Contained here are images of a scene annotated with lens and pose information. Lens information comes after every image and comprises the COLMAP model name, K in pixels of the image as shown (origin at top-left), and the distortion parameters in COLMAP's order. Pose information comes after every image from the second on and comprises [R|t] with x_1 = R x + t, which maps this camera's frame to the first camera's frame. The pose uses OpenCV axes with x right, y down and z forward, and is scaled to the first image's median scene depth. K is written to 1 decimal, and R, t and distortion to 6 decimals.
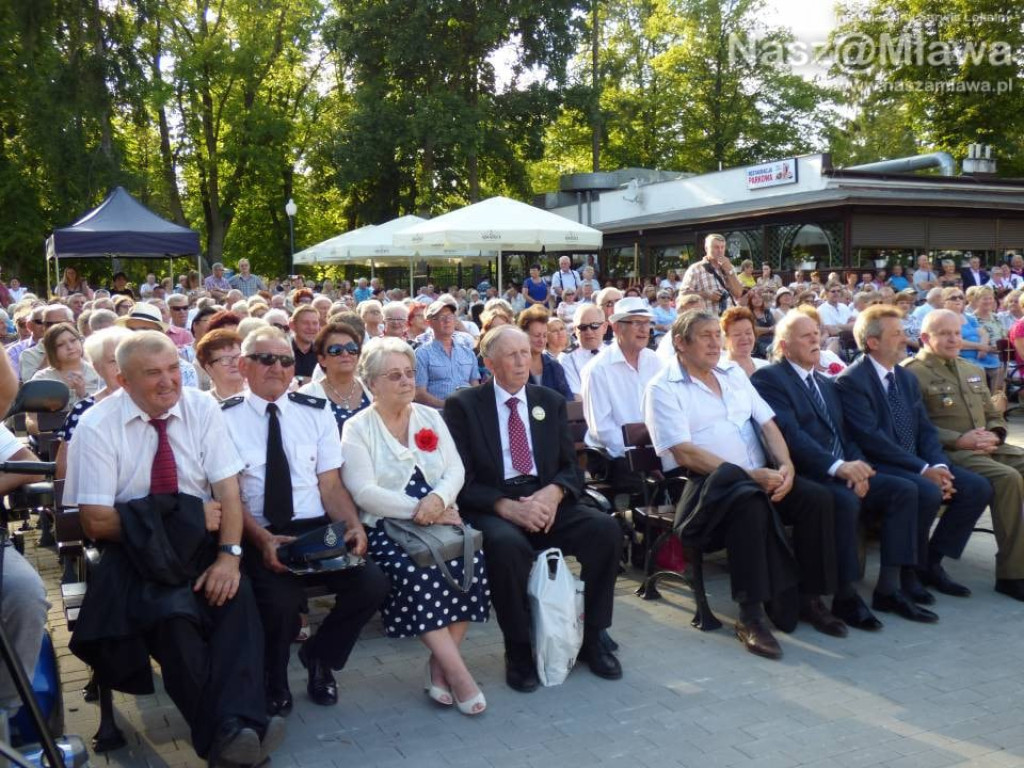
lens RADIAL K [[1097.0, 0, 512.5], [0, 1097.0, 383.3], [0, 0, 1]] dist [-0.001037, -0.006096]
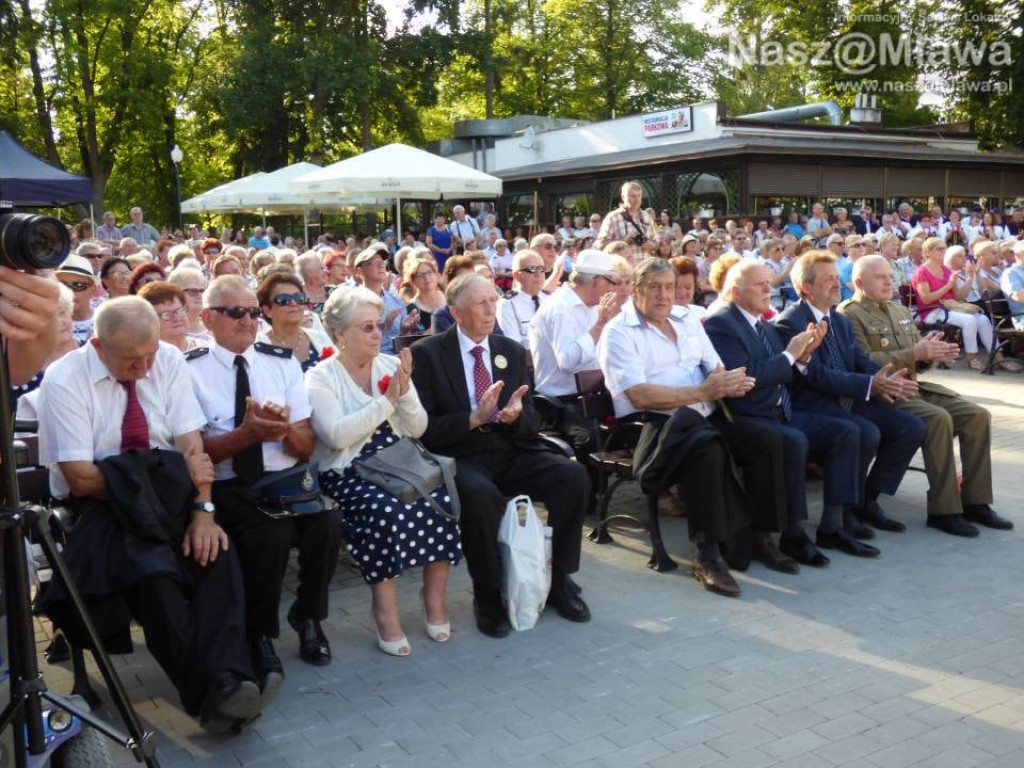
lens RADIAL K [[1100.2, 0, 507.3], [0, 1100.2, 380.6], [0, 0, 1]] dist [-0.004741, 0.010277]
pose [[0.995380, -0.015872, 0.094694, -0.008746], [0.011749, 0.998965, 0.043943, 0.000050], [-0.095294, -0.042627, 0.994536, 0.000052]]
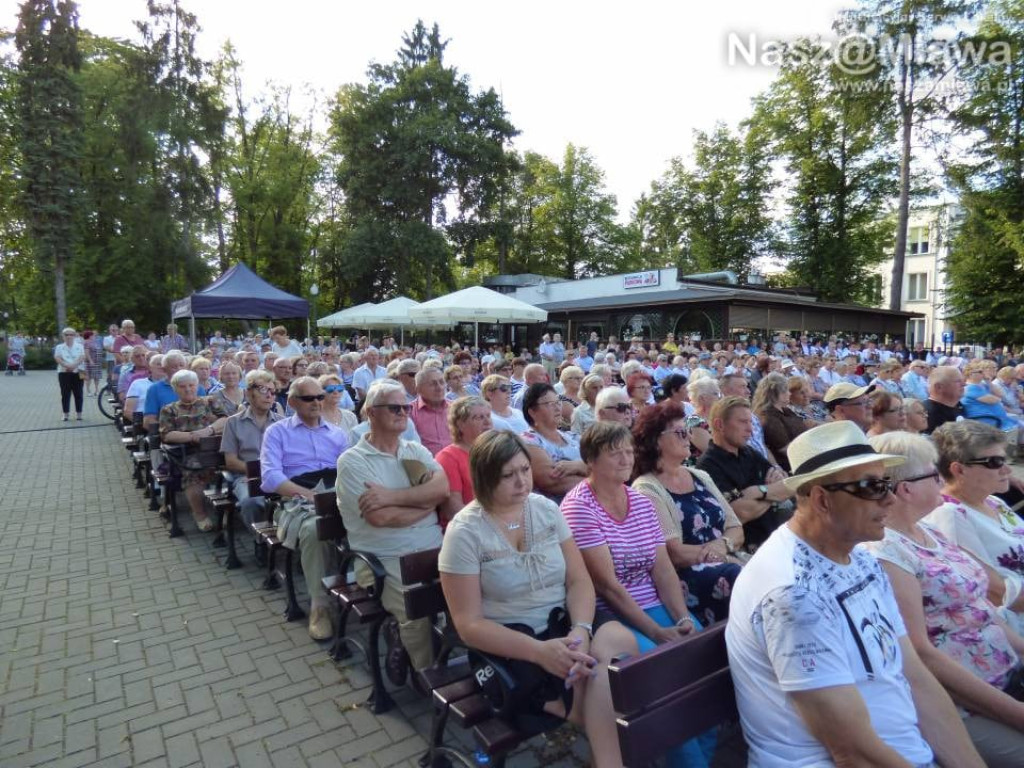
lens RADIAL K [[621.4, 0, 511.3], [0, 621.4, 382.7], [0, 0, 1]] dist [-0.005308, -0.000884]
pose [[0.986308, 0.015101, 0.164222, -0.090991], [-0.010983, 0.999603, -0.025952, -0.014096], [-0.164549, 0.023793, 0.986082, 0.136138]]
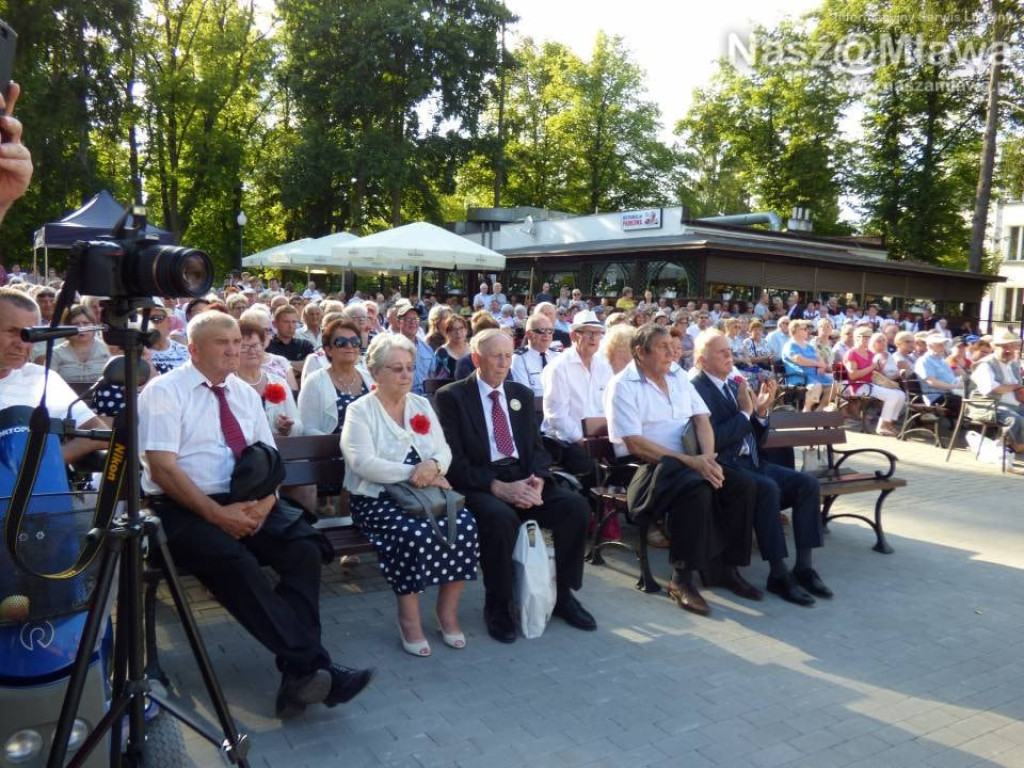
lens RADIAL K [[893.0, 0, 512.0], [0, 893.0, 384.0], [0, 0, 1]] dist [-0.013713, -0.010637]
pose [[0.992352, 0.051604, 0.112133, -0.013188], [-0.052308, 0.998625, 0.003346, 0.000174], [-0.111806, -0.009185, 0.993688, 0.006508]]
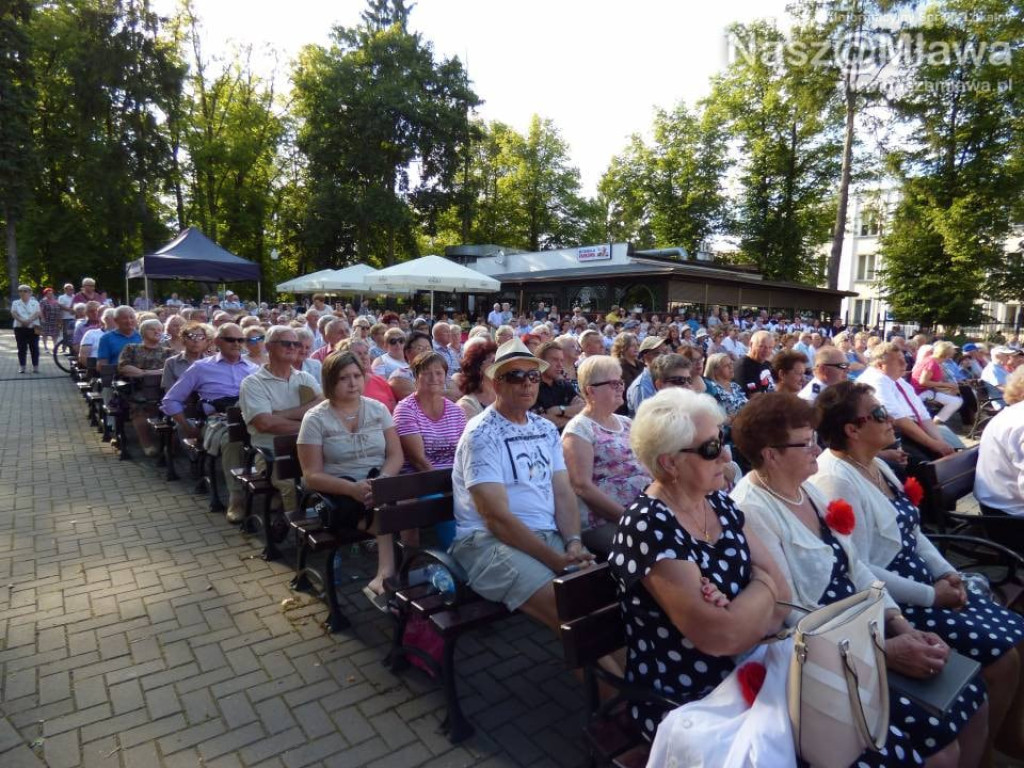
lens RADIAL K [[621.4, 0, 511.3], [0, 621.4, 382.7], [0, 0, 1]] dist [-0.005308, -0.000884]
pose [[0.976557, 0.024170, 0.213899, -0.076725], [-0.028817, 0.999411, 0.018633, -0.008785], [-0.213322, -0.024360, 0.976678, 0.102849]]
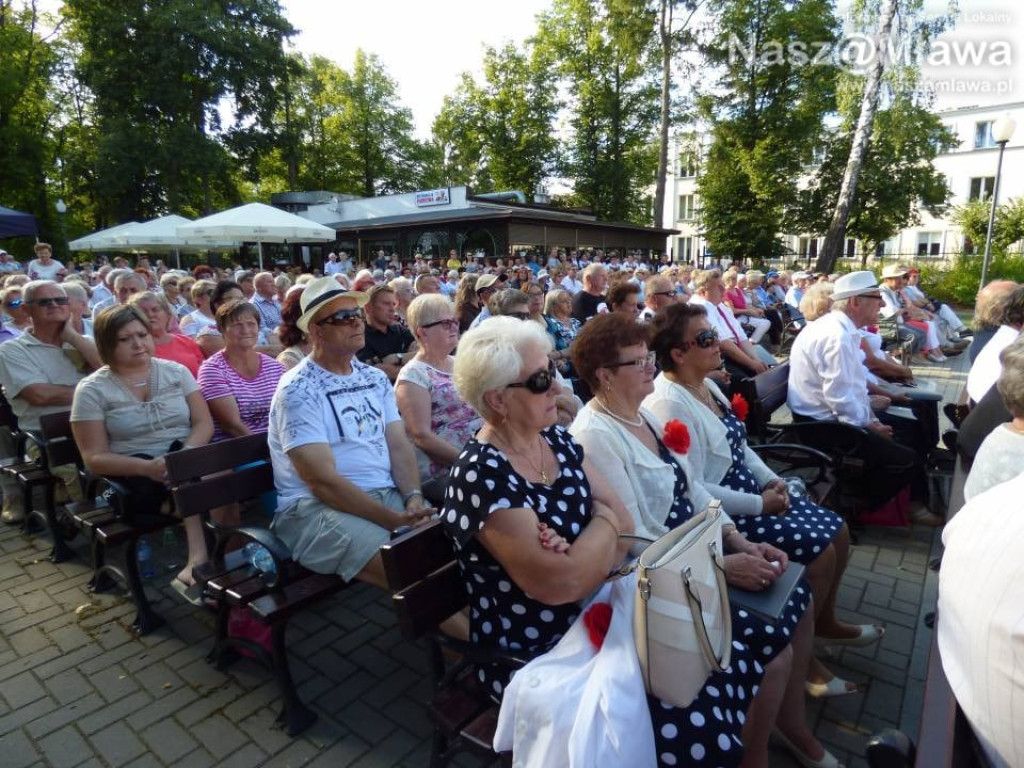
lens RADIAL K [[621.4, 0, 511.3], [0, 621.4, 382.7], [0, 0, 1]] dist [-0.005308, -0.000884]
pose [[0.897507, -0.075582, 0.434474, -0.072196], [0.035062, 0.994315, 0.100545, -0.007583], [-0.439604, -0.075007, 0.895055, 0.108335]]
